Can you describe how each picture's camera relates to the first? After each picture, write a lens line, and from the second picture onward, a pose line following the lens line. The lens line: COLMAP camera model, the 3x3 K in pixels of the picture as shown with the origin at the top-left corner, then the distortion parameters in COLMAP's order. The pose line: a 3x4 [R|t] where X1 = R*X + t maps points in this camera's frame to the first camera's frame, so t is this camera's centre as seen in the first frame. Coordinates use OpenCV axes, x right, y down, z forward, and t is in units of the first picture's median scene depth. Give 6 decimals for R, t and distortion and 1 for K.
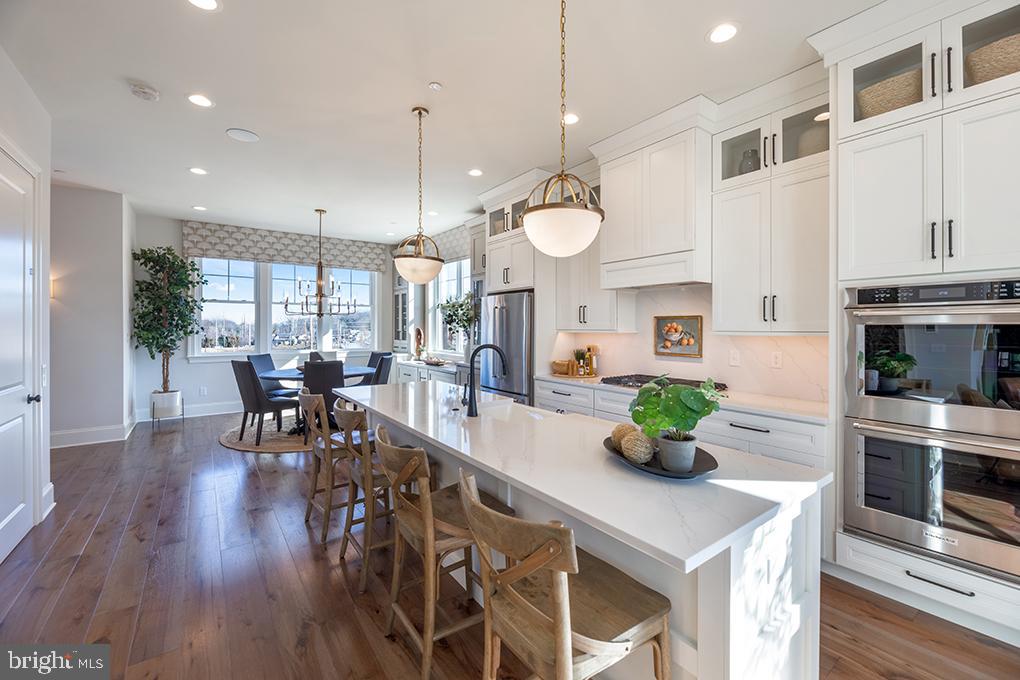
lens RADIAL K [[420.1, 0, 513.7], [0, 420.1, 334.2], [0, 0, 1]] dist [0.000663, -0.004048]
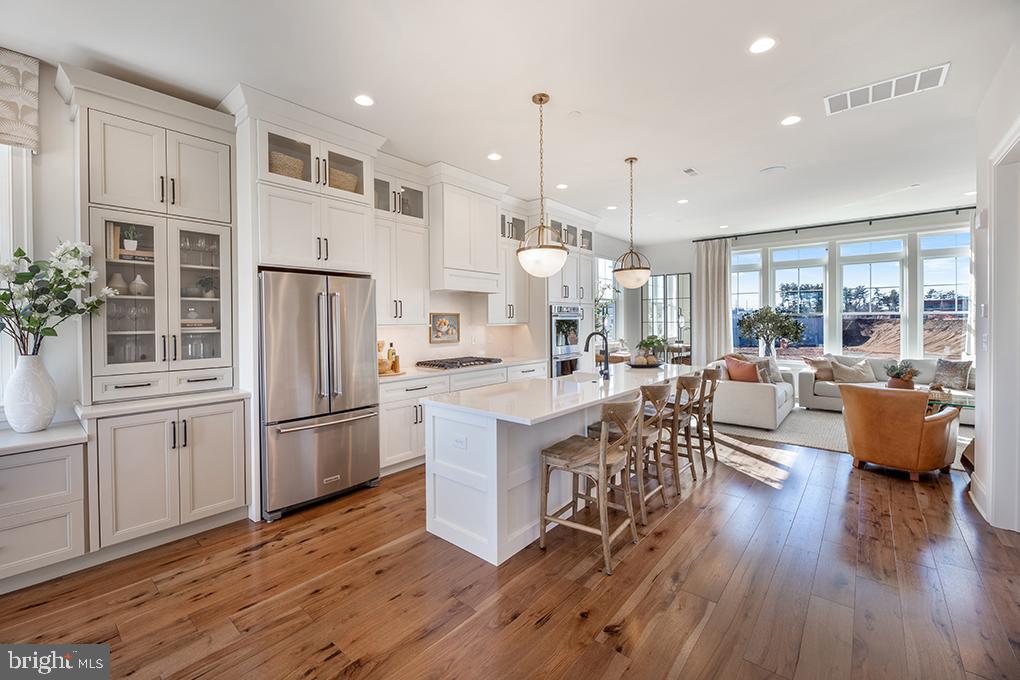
lens RADIAL K [[418.9, 0, 511.3], [0, 418.9, 319.9], [0, 0, 1]] dist [0.000772, -0.004790]
pose [[-0.228945, 0.003032, 0.973435, -0.875457], [0.023014, 0.999733, 0.002299, -0.017463], [-0.973167, 0.022929, -0.228953, 0.982885]]
